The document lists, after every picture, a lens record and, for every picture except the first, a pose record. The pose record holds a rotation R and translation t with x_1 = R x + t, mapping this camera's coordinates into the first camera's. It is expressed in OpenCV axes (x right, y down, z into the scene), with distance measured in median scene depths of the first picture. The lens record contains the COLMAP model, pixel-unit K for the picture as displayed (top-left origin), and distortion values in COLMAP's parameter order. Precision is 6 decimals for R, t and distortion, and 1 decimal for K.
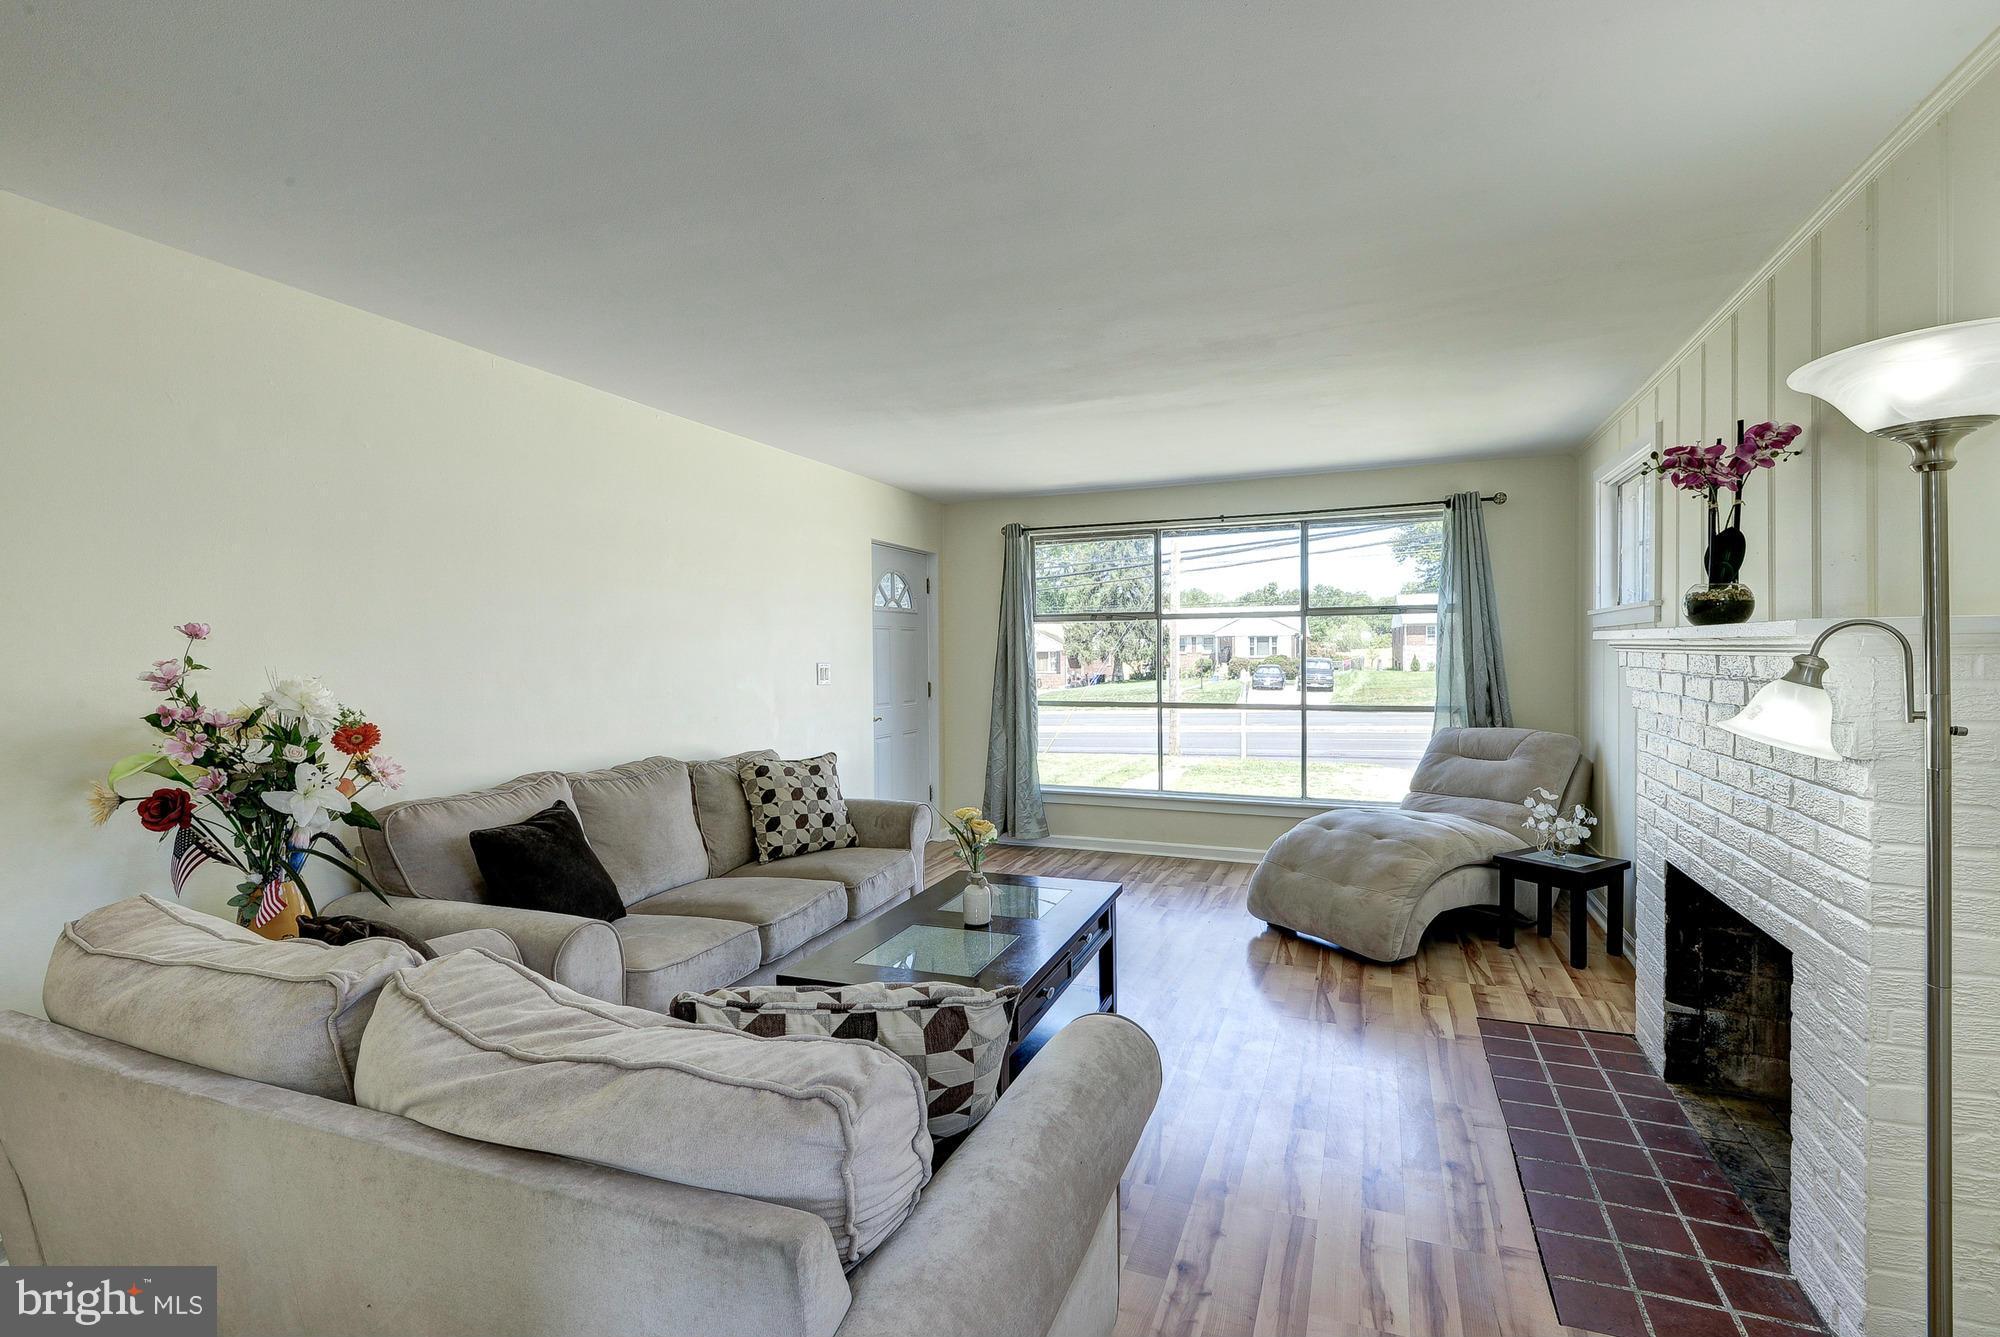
lens RADIAL K [[897.5, 0, 999.9], [0, 897.5, 665.1], [0, 0, 1]] dist [0.031097, -0.029962]
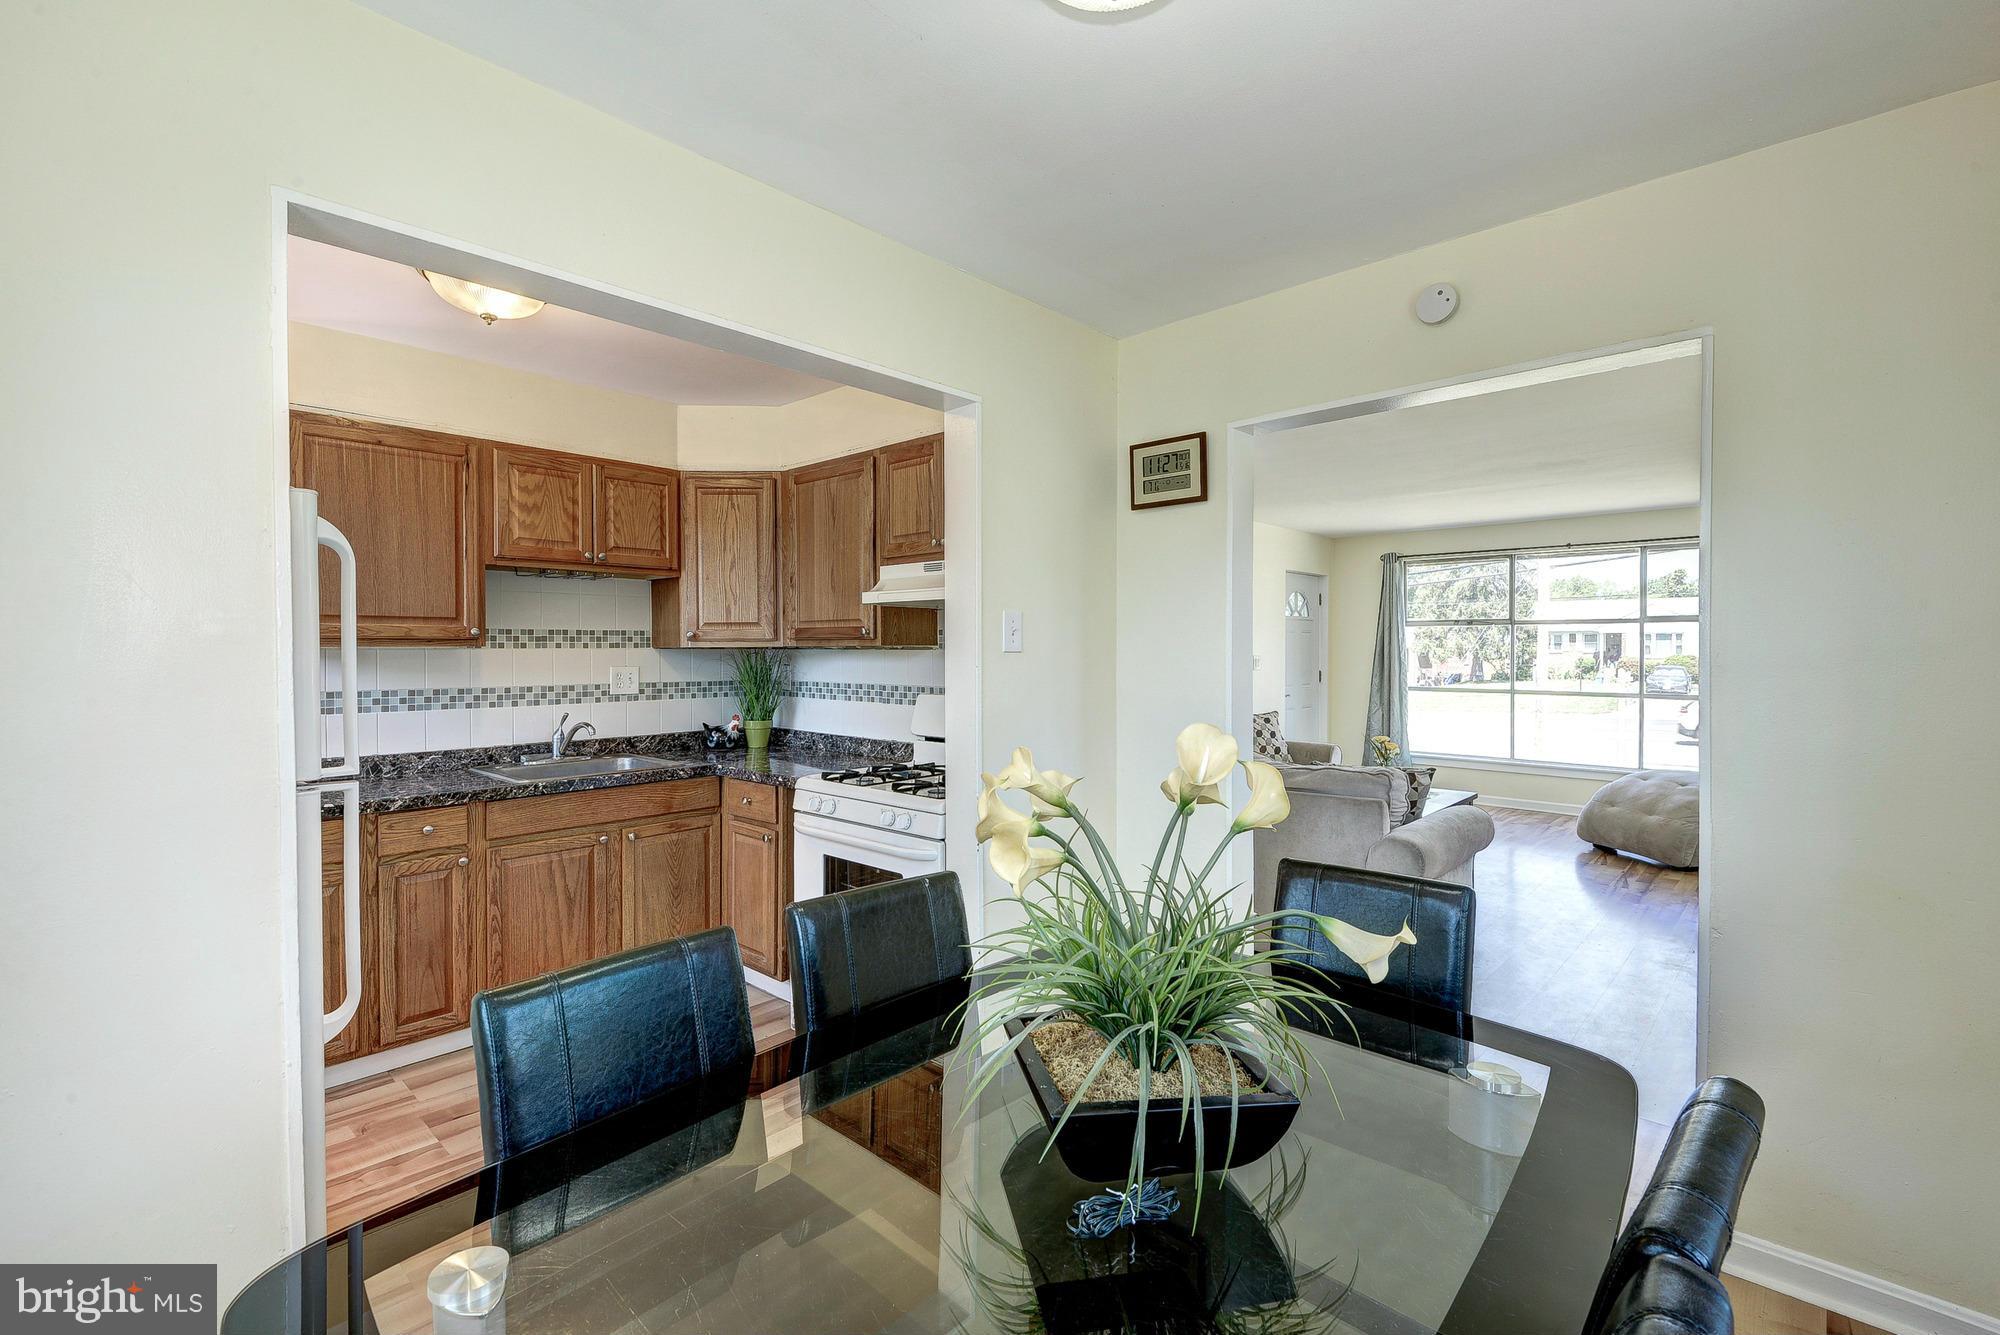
lens RADIAL K [[888.6, 0, 1003.2], [0, 888.6, 654.4], [0, 0, 1]] dist [-0.000691, -0.010302]
pose [[0.935828, 0.012070, -0.352249, -0.087341], [-0.014158, 0.999894, -0.003352, 0.008820], [0.352172, 0.008124, 0.935900, -0.677387]]
